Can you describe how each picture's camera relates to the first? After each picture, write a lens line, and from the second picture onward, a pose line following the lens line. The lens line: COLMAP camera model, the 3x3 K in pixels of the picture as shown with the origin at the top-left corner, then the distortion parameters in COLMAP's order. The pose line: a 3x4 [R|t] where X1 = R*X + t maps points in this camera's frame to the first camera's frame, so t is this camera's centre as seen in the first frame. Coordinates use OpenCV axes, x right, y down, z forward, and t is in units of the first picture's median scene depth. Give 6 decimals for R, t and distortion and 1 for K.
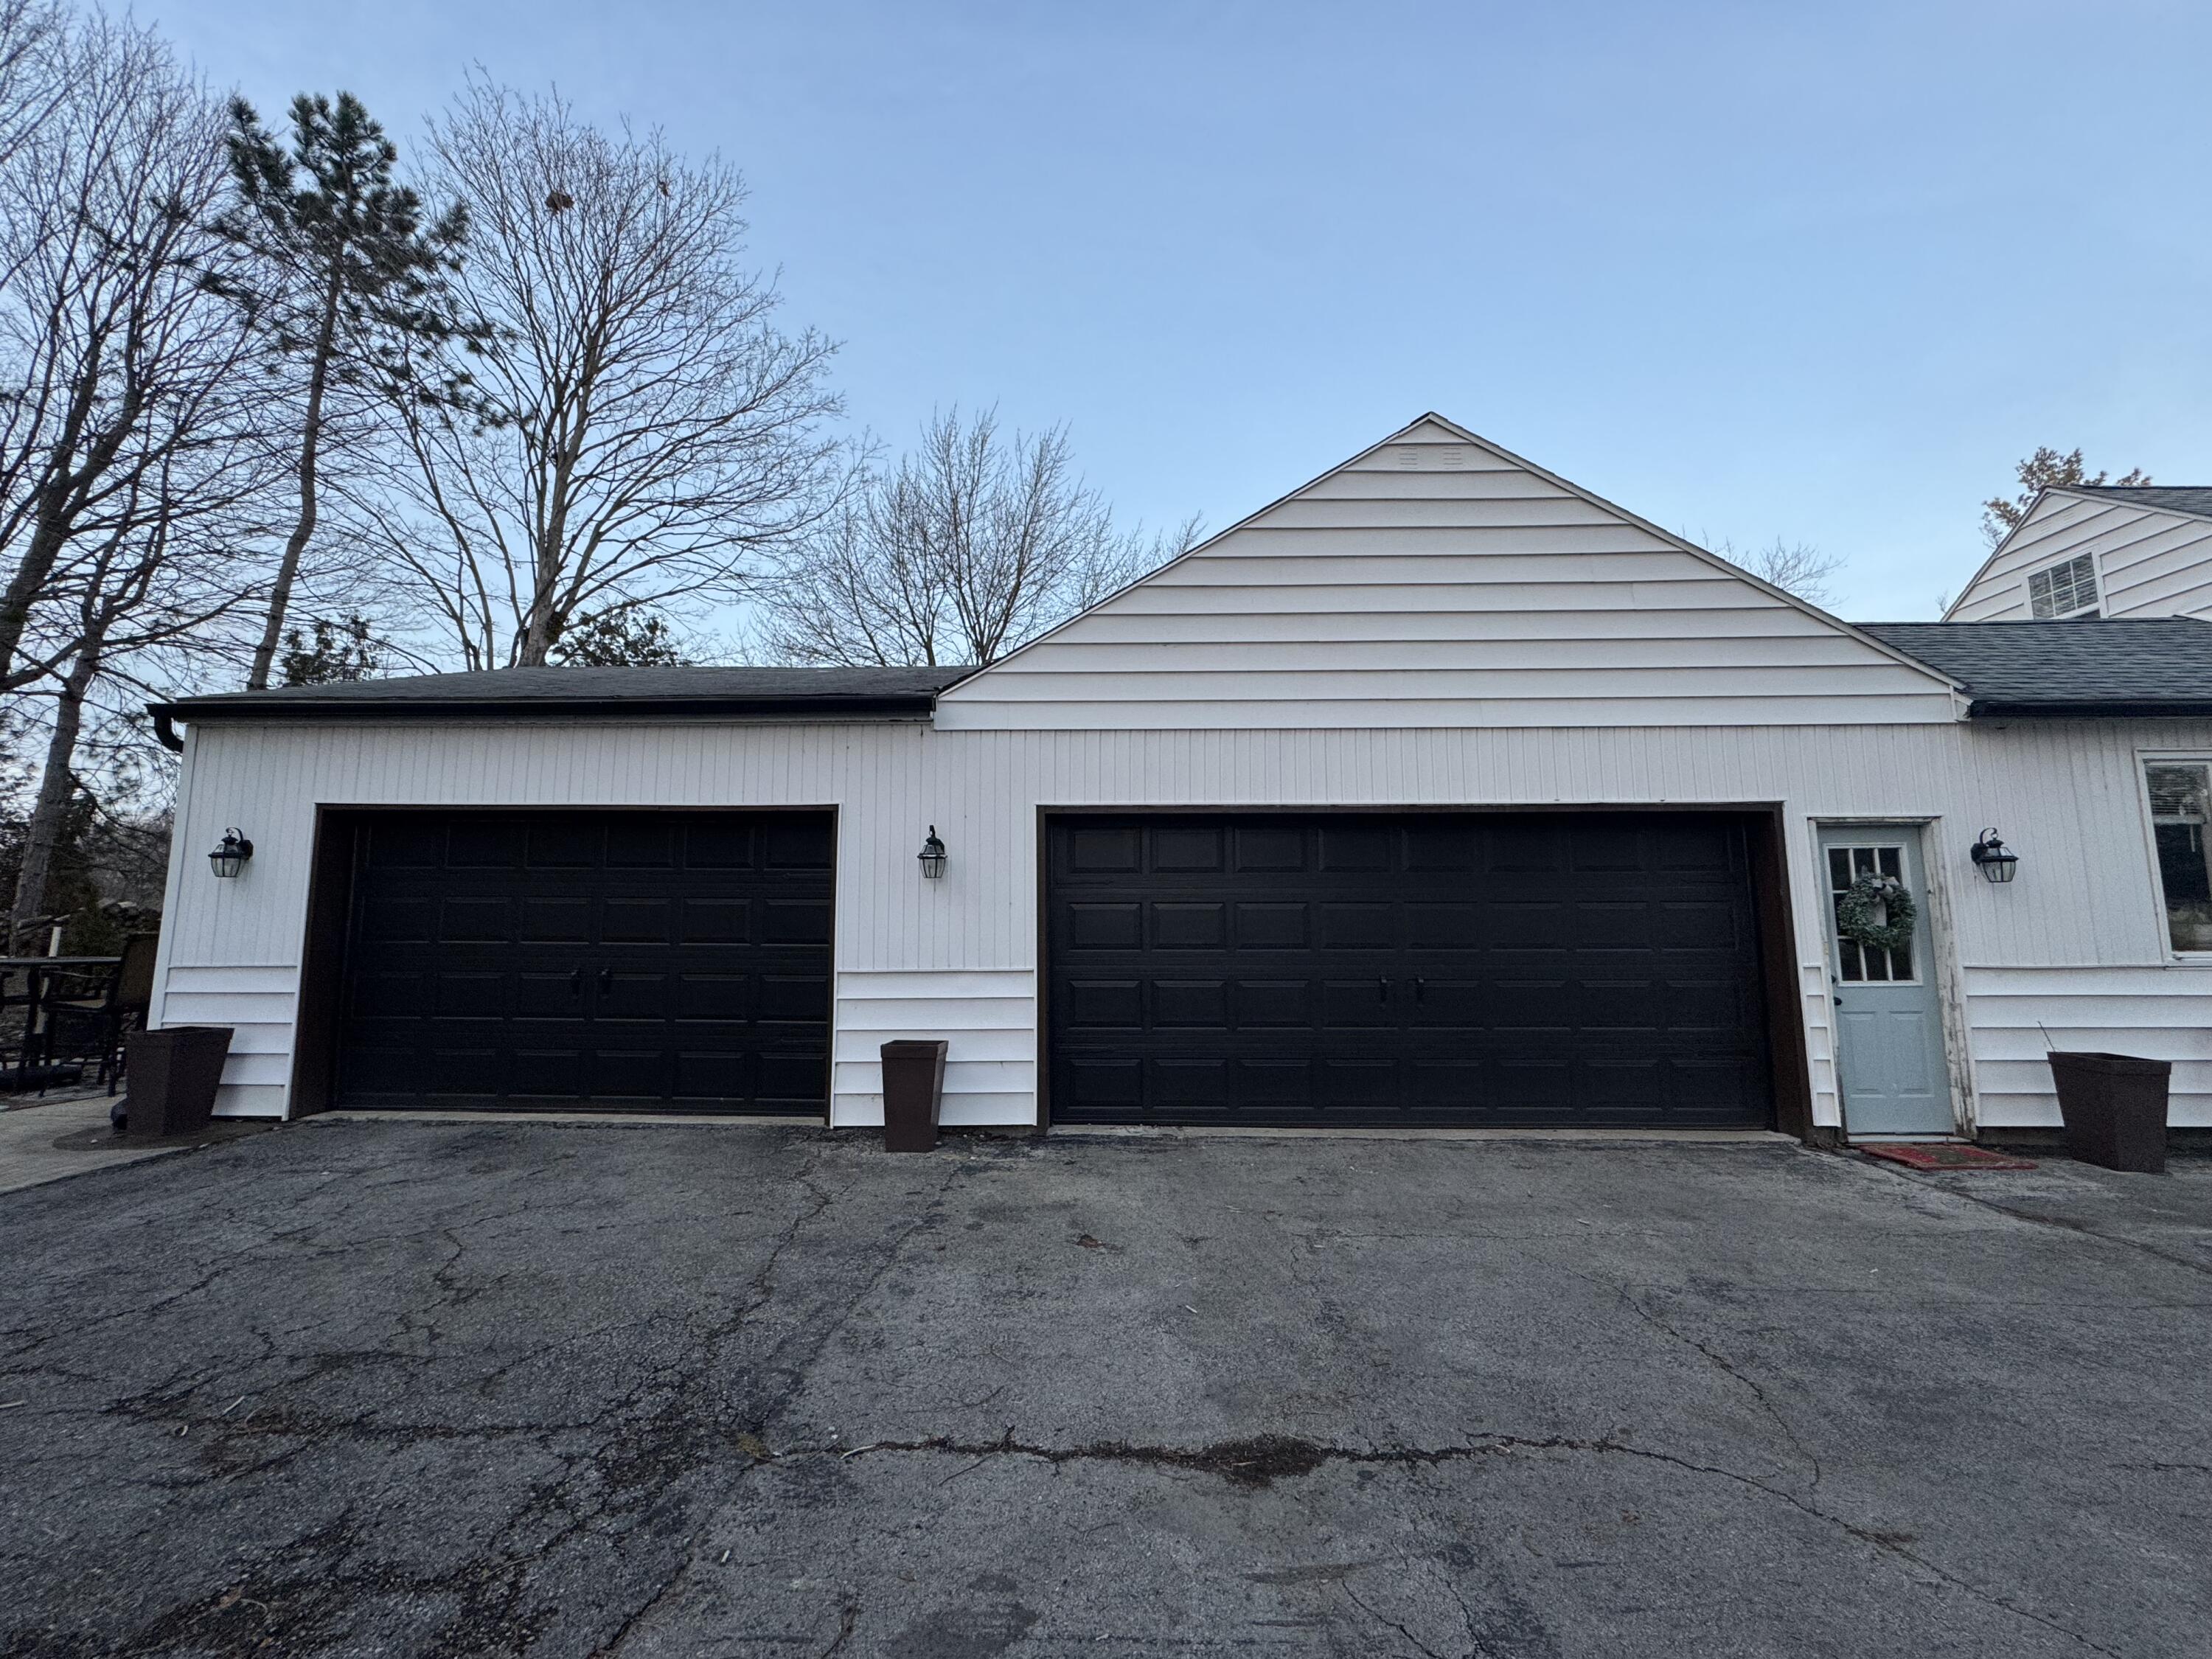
lens RADIAL K [[901.6, 0, 1098.9], [0, 901.6, 817.5], [0, 0, 1]] dist [0.000063, -0.000324]
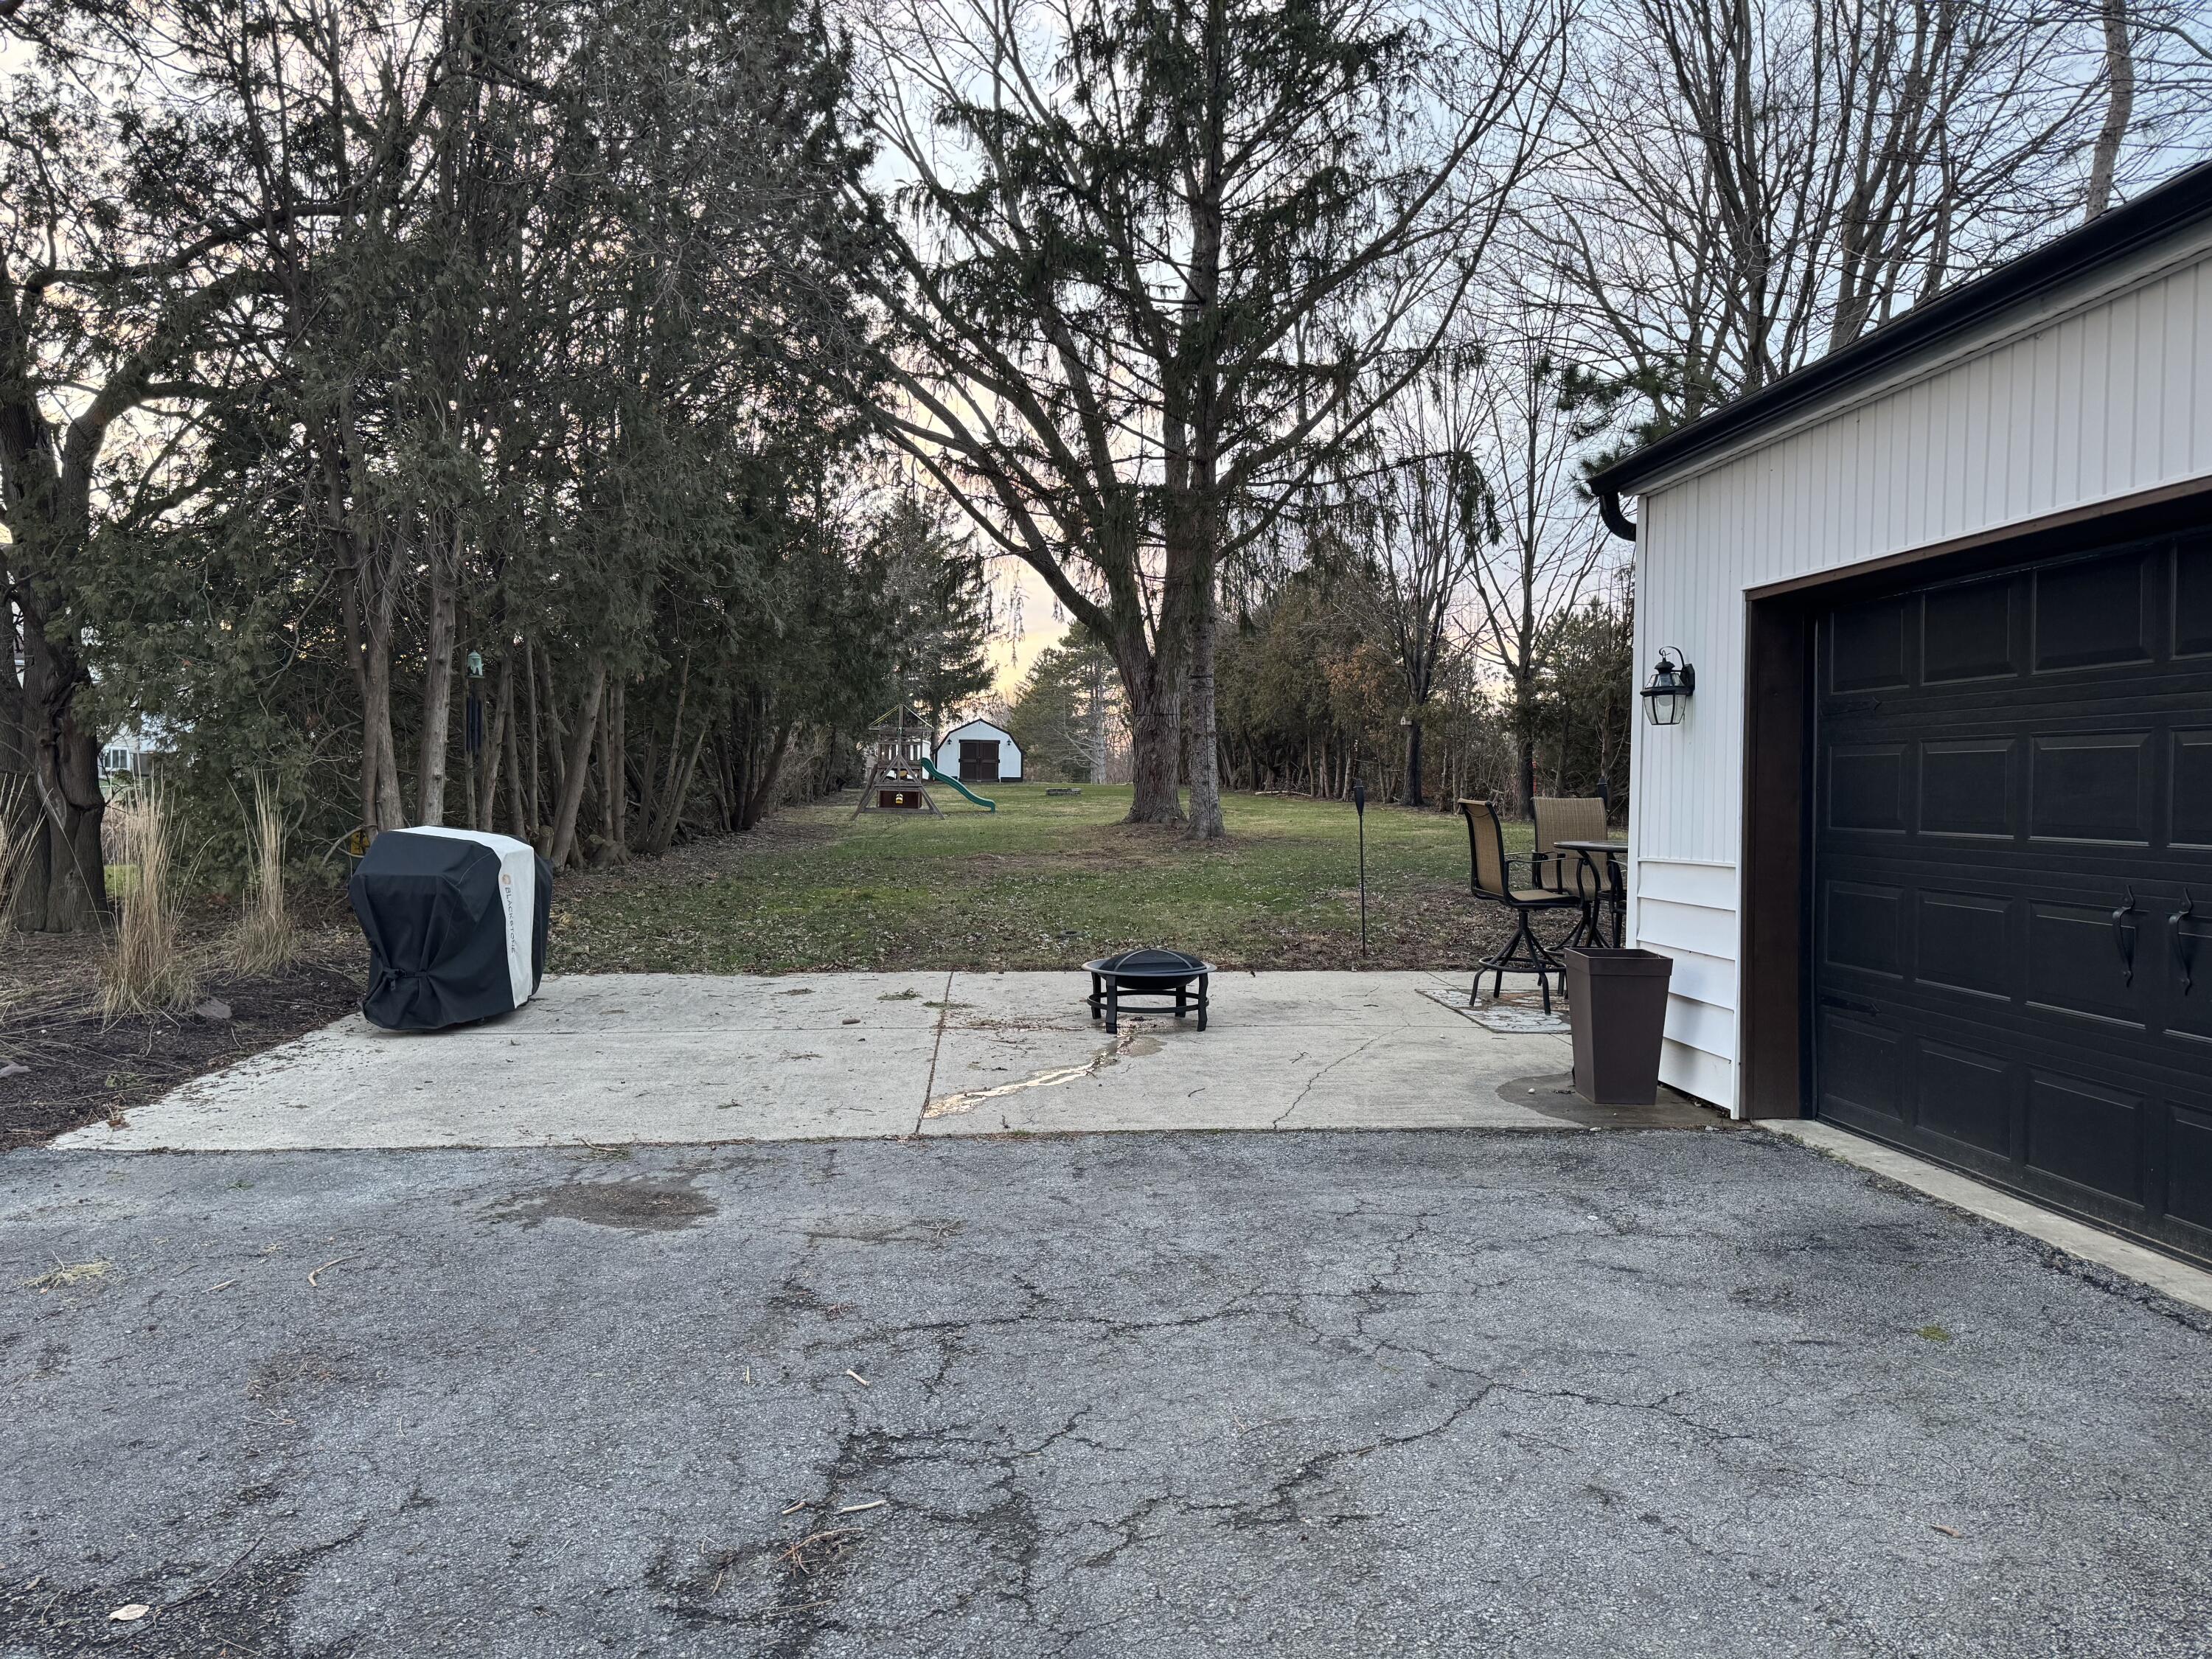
lens RADIAL K [[1549.9, 0, 1105.0], [0, 1549.9, 821.3], [0, 0, 1]] dist [0.002010, -0.005754]
pose [[0.122713, 0.018262, -0.992274, 0.132473], [0.108901, 0.993545, 0.031753, 0.093688], [0.986449, -0.111956, 0.119932, 0.772468]]
